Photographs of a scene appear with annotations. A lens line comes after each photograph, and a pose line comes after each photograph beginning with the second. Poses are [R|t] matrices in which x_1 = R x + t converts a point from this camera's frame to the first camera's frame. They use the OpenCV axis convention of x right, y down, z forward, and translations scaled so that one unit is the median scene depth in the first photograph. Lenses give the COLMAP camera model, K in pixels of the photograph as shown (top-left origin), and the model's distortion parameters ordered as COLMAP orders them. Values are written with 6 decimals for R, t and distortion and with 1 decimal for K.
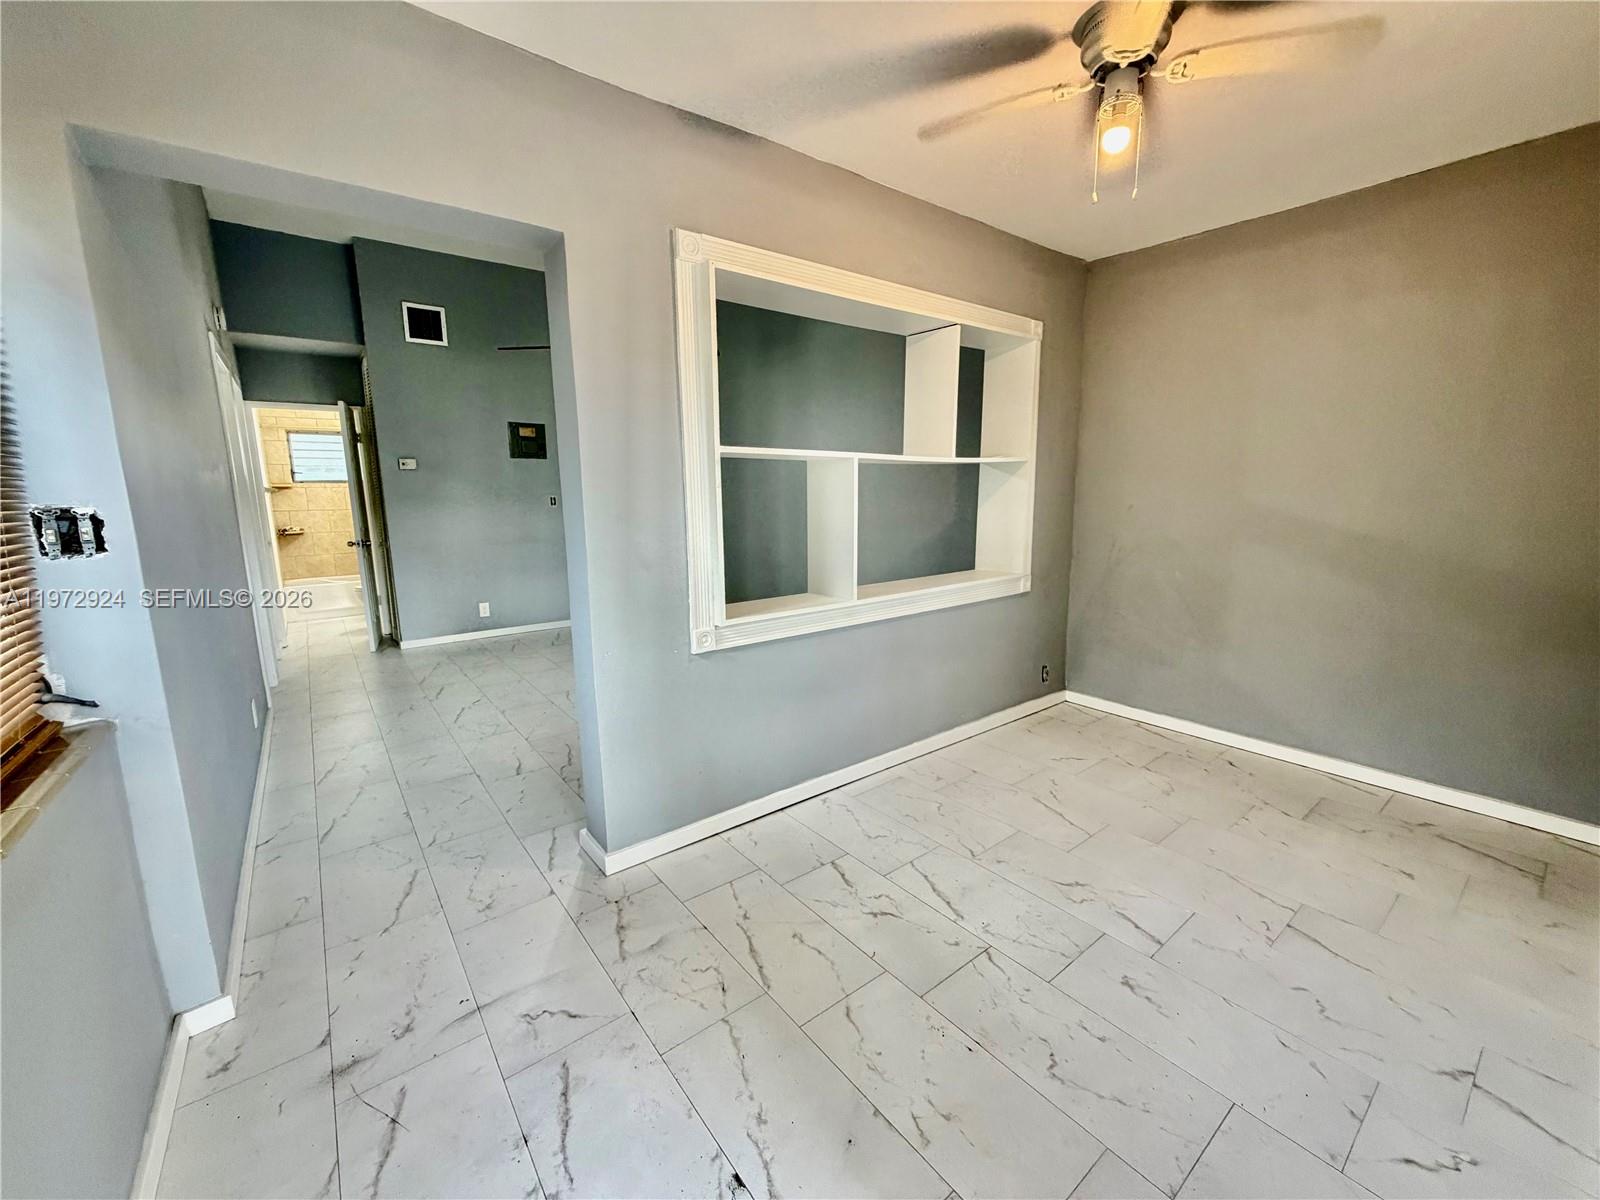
lens RADIAL K [[638.5, 0, 801.0], [0, 638.5, 599.8], [0, 0, 1]] dist [-0.000428, 0.000049]
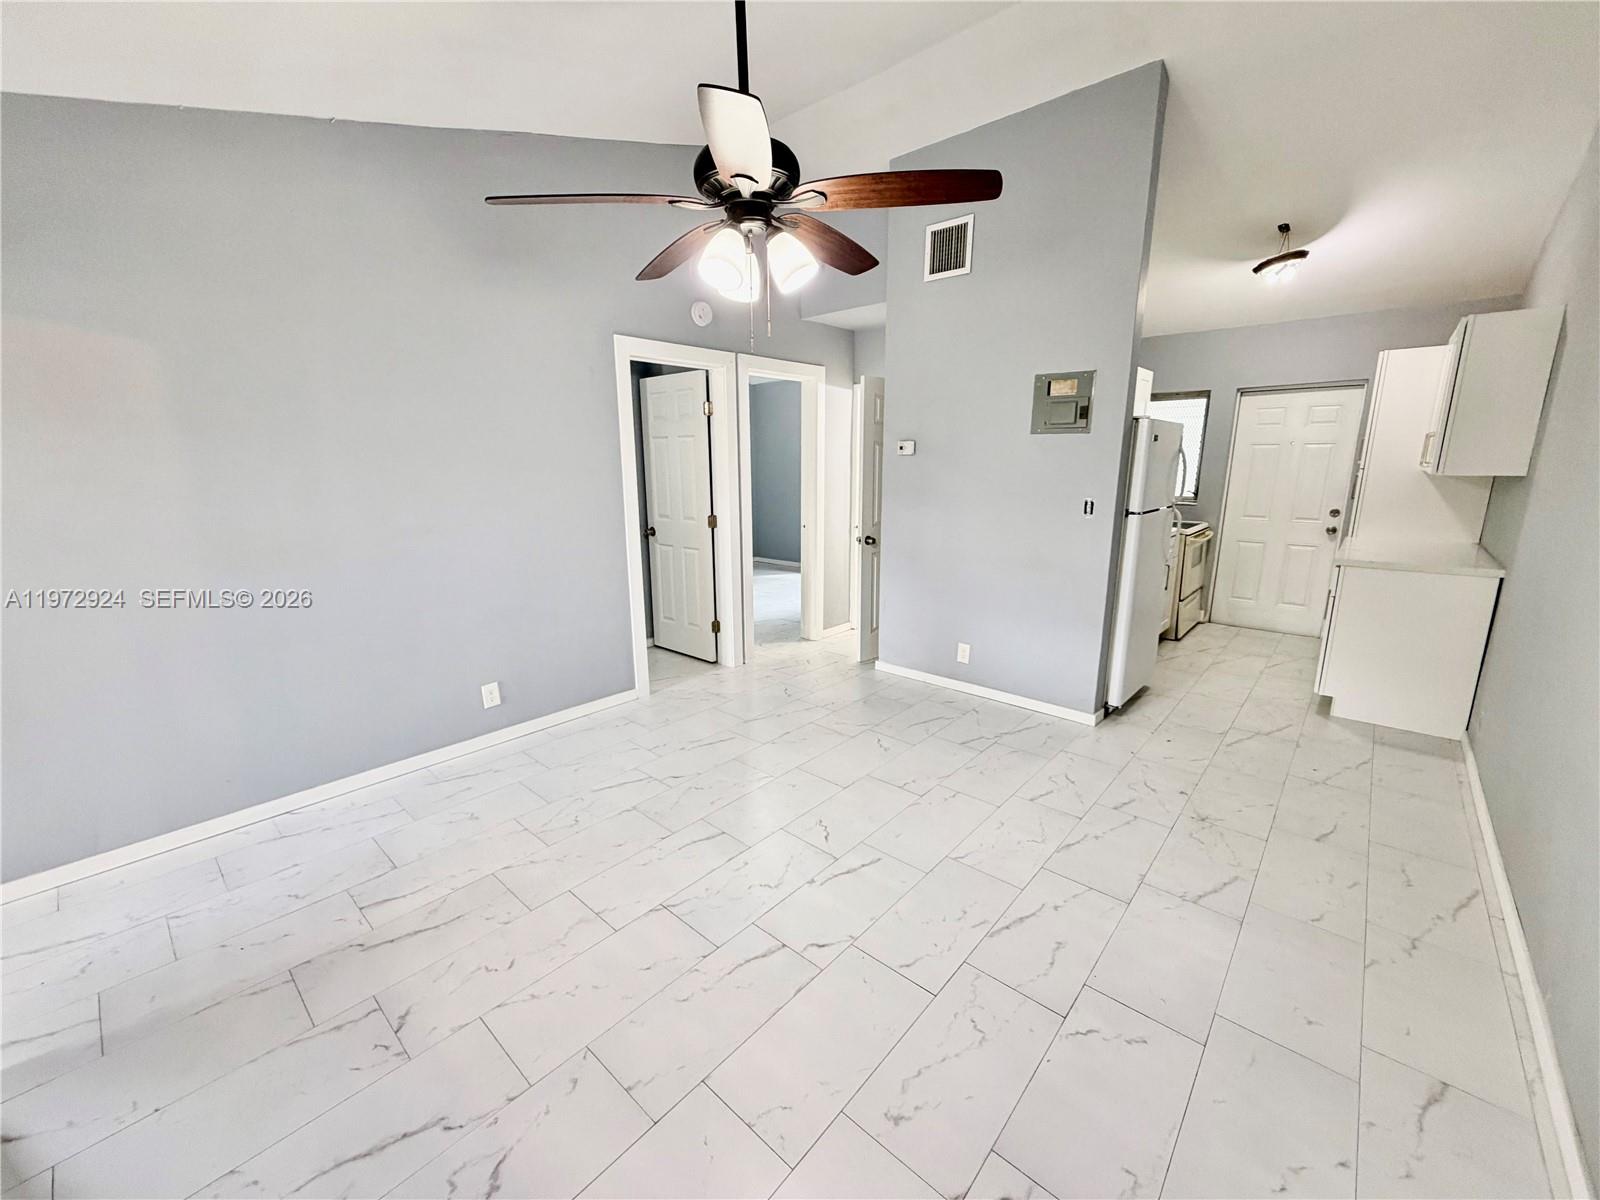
lens RADIAL K [[638.5, 0, 806.7], [0, 638.5, 602.9], [0, 0, 1]] dist [-0.000428, 0.000049]
pose [[0.184268, 0.228023, -0.956060, 0.138847], [-0.163552, 0.966269, 0.198935, -0.151847], [0.969173, 0.119708, 0.215346, 0.676397]]
